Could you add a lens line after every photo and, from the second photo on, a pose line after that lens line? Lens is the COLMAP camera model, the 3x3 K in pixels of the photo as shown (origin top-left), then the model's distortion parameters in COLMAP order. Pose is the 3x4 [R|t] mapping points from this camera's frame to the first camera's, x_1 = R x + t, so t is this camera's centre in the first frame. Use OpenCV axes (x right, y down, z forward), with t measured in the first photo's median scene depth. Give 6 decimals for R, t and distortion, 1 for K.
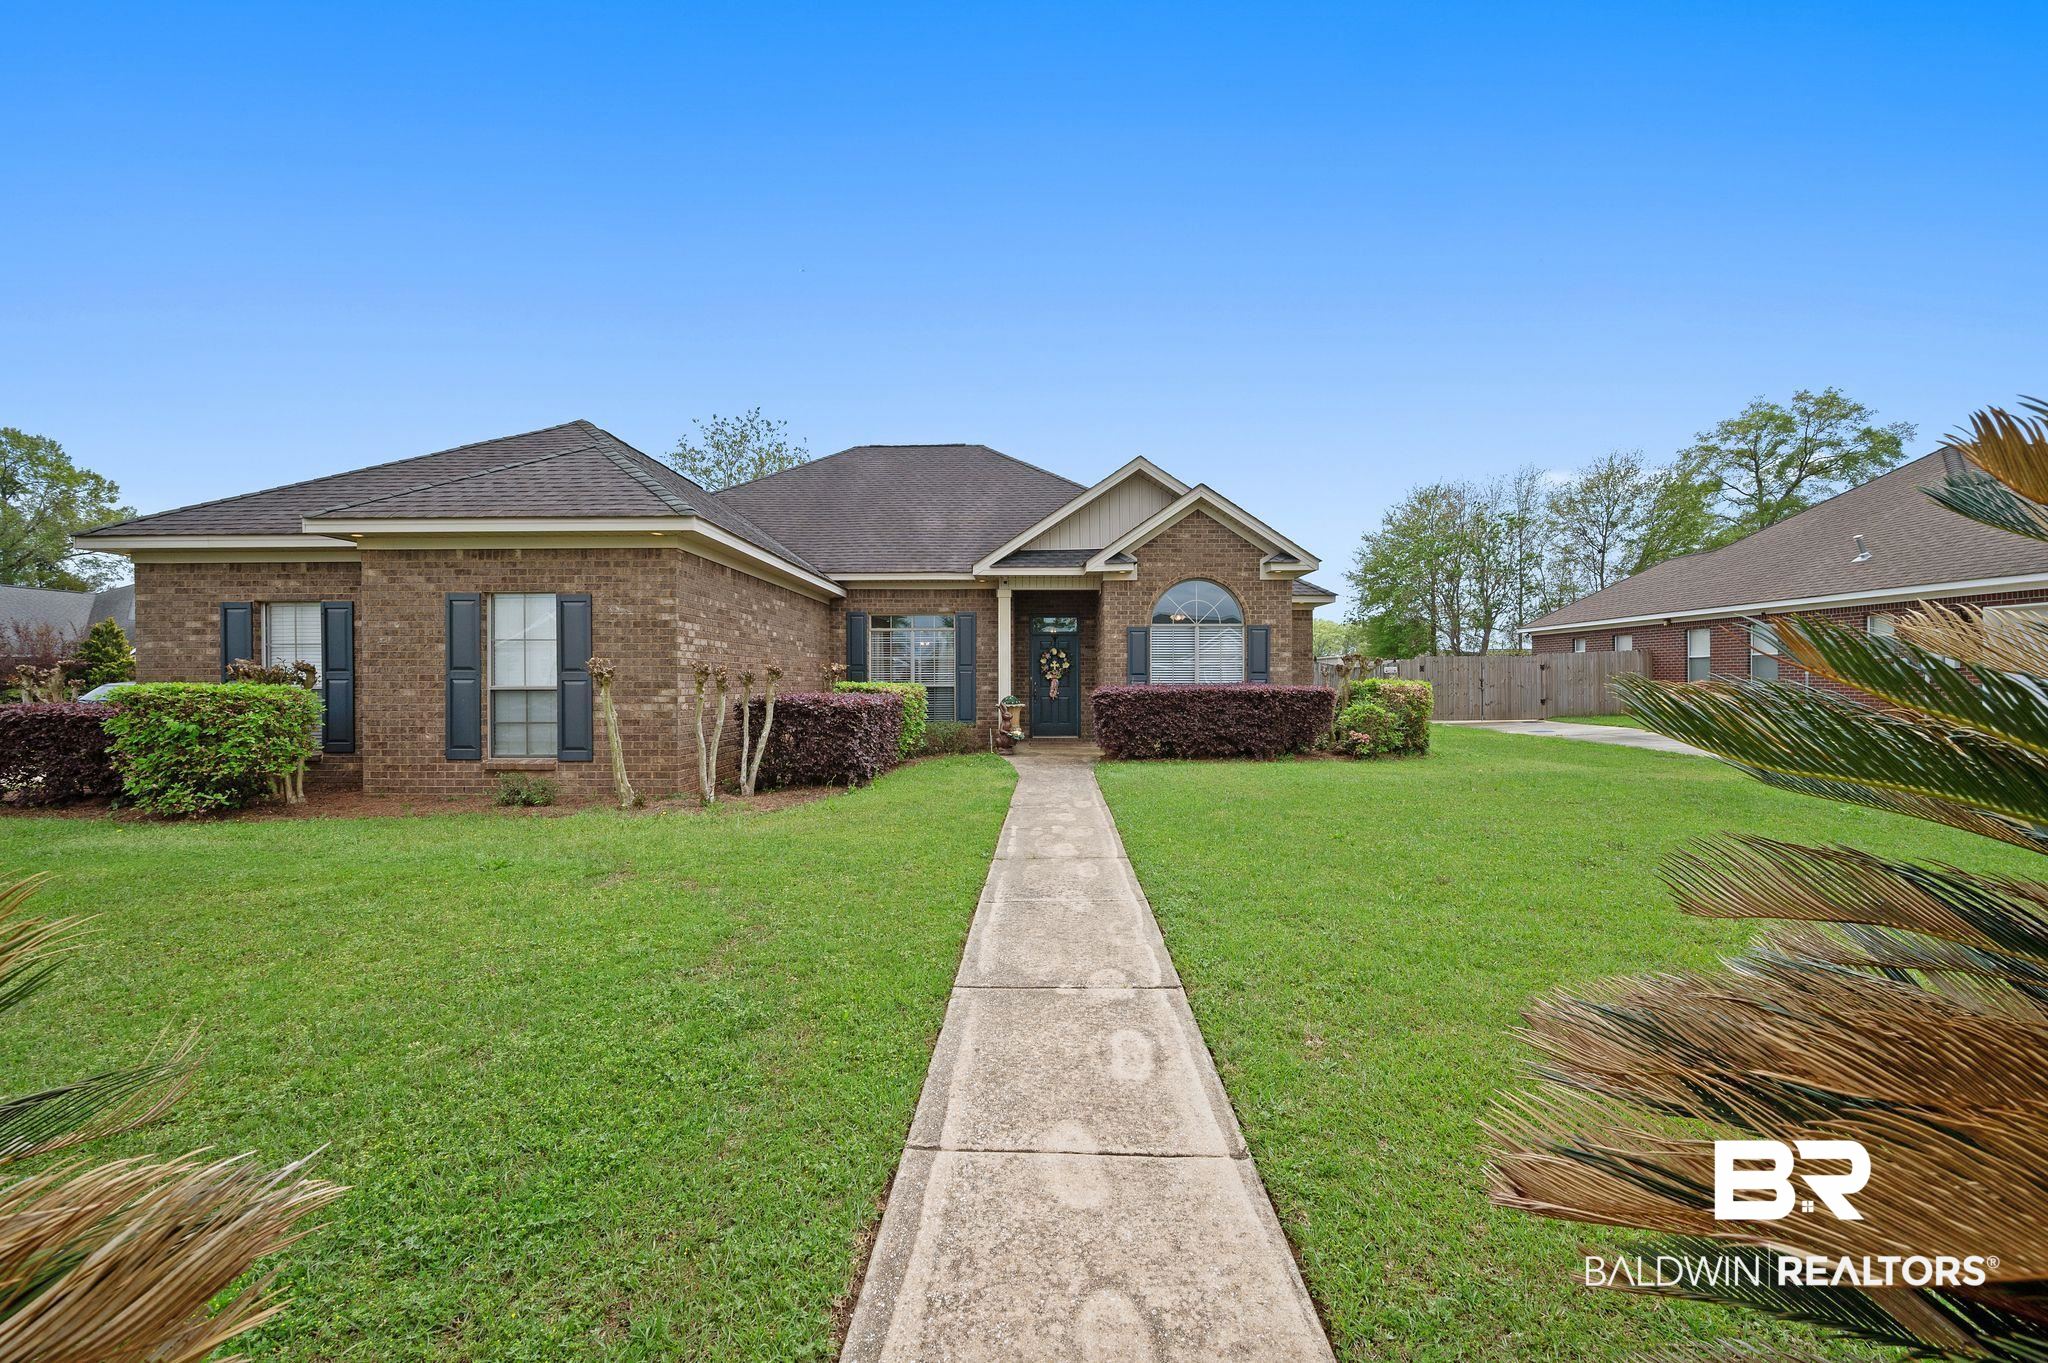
lens RADIAL K [[806.4, 0, 1026.3], [0, 806.4, 685.2], [0, 0, 1]] dist [-0.000919, -0.000557]
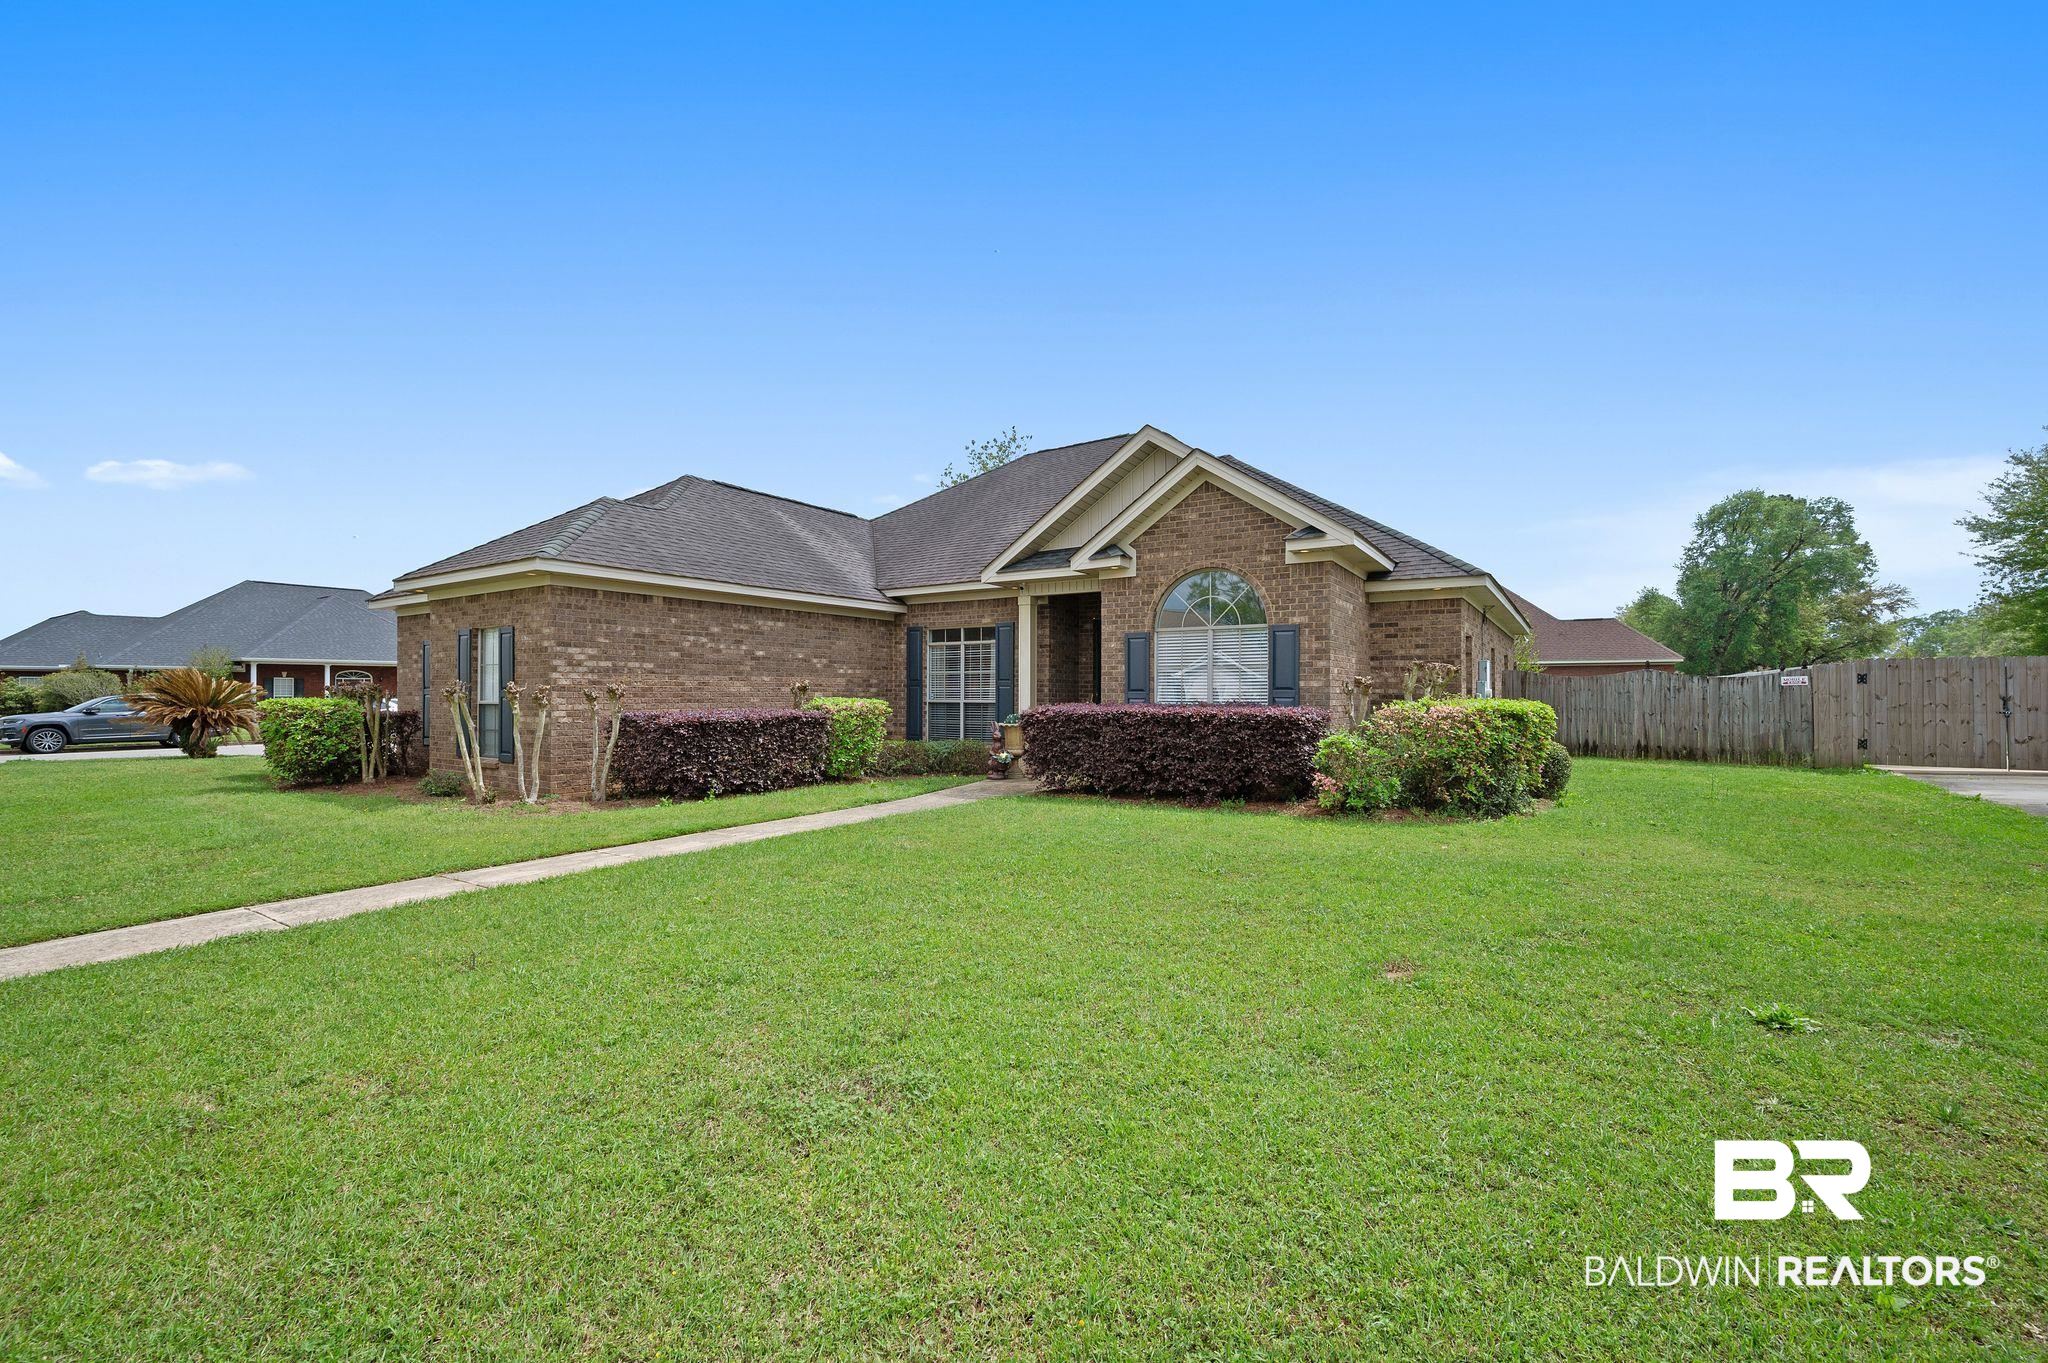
lens RADIAL K [[852.2, 0, 1015.9], [0, 852.2, 684.7], [0, 0, 1]] dist [0.004398, 0.000125]
pose [[0.839232, -0.001815, -0.543770, 0.505835], [-0.005128, 0.999924, -0.011252, -0.009175], [0.543749, 0.012231, 0.839159, 0.202356]]
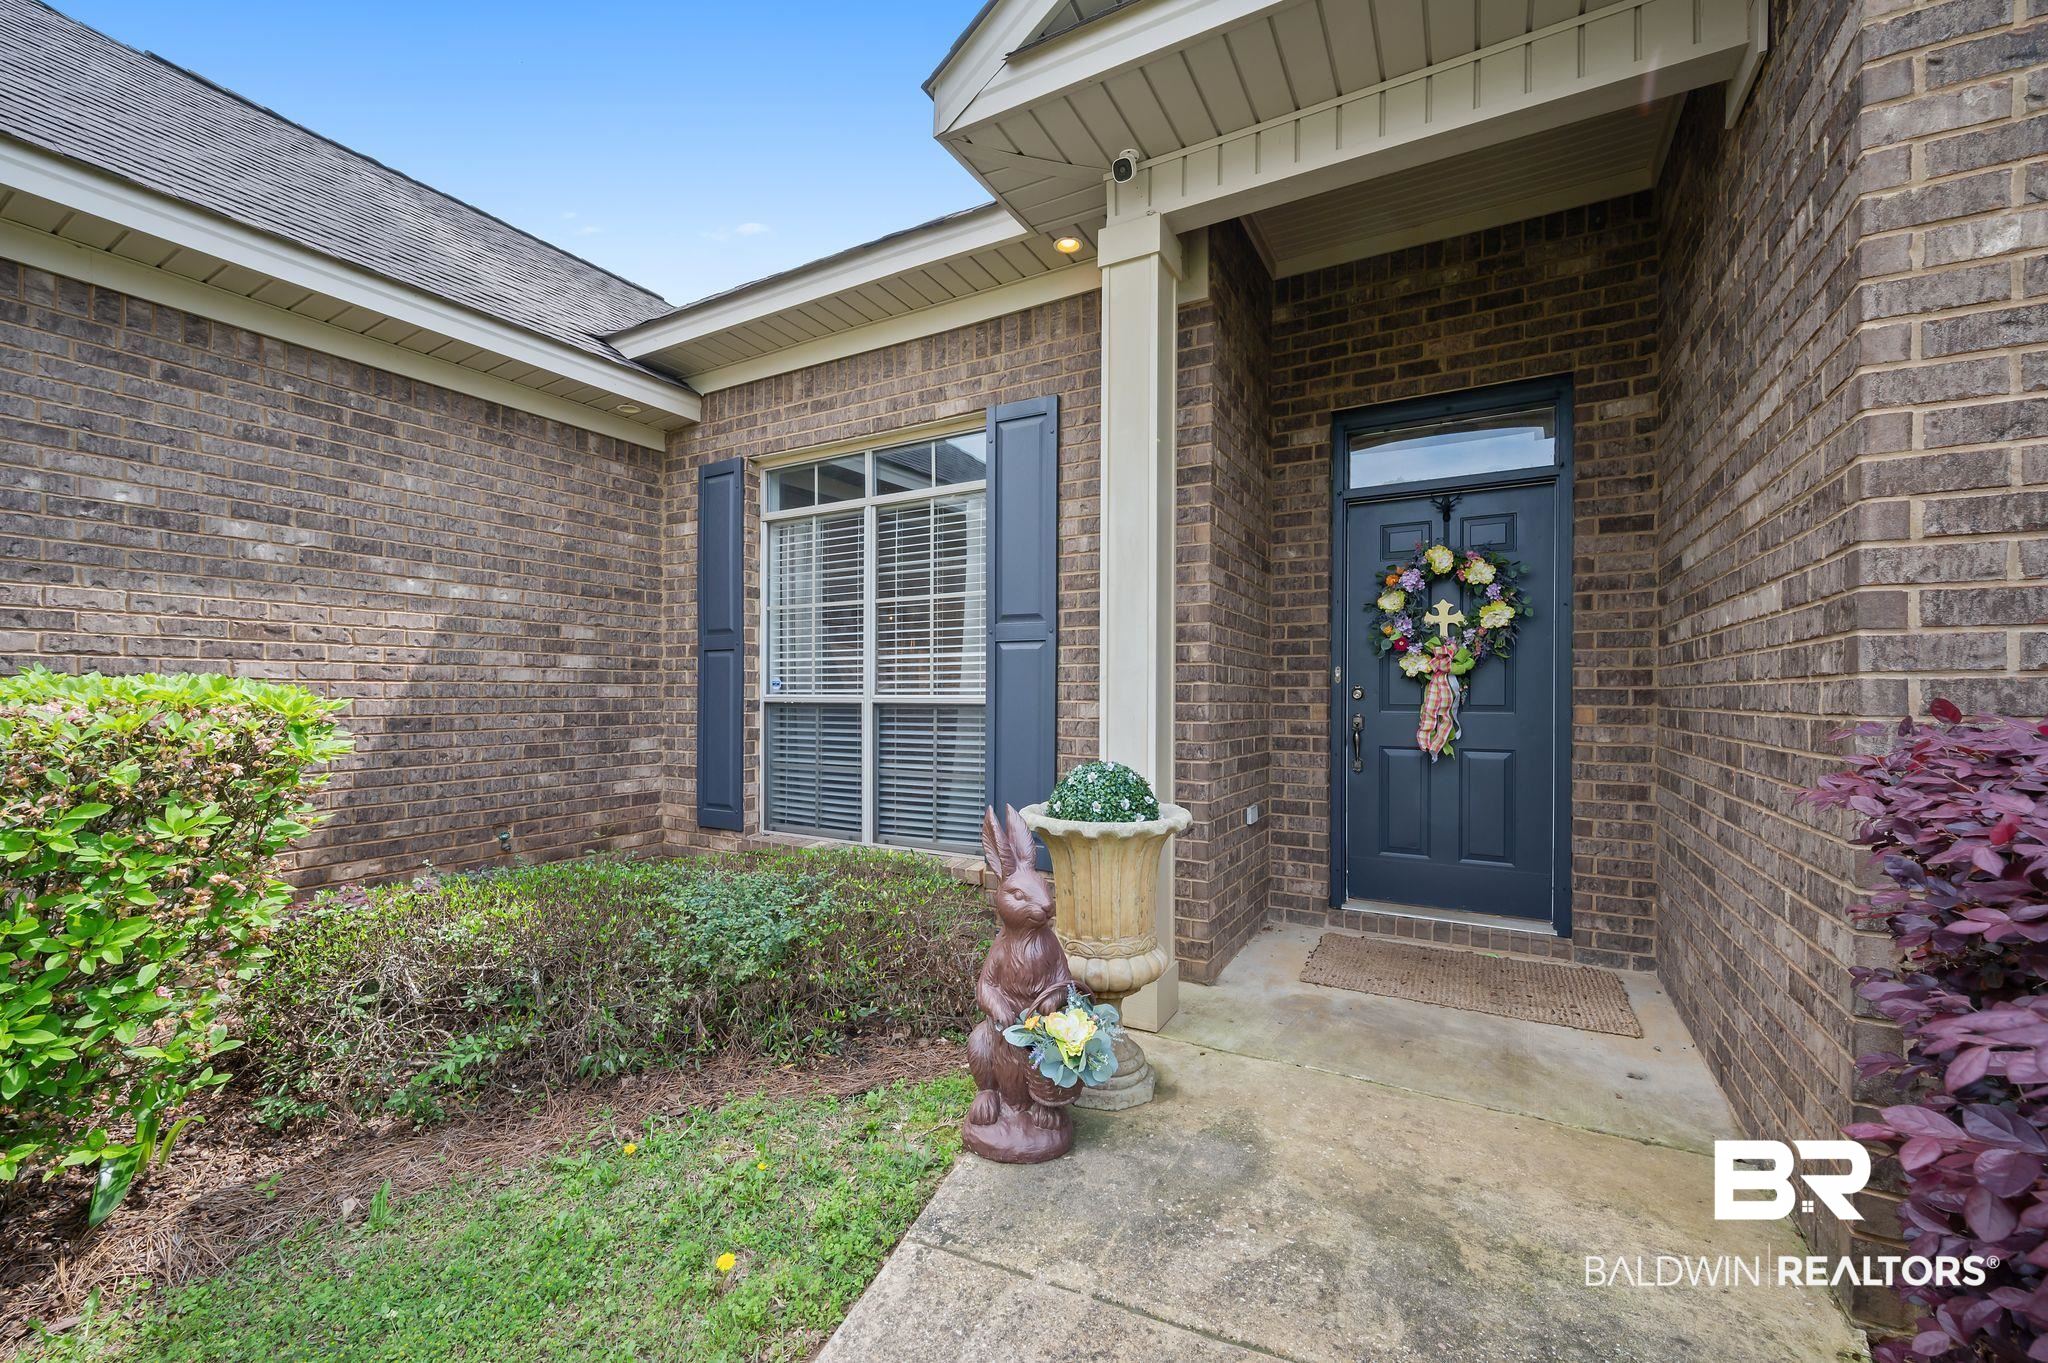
lens RADIAL K [[806.4, 0, 1038.3], [0, 806.4, 685.6], [0, 0, 1]] dist [-0.000919, -0.000557]
pose [[0.880818, 0.004081, -0.473437, 0.049515], [-0.002470, 0.999989, 0.004023, -0.006162], [0.473449, -0.002374, 0.880818, 0.850848]]
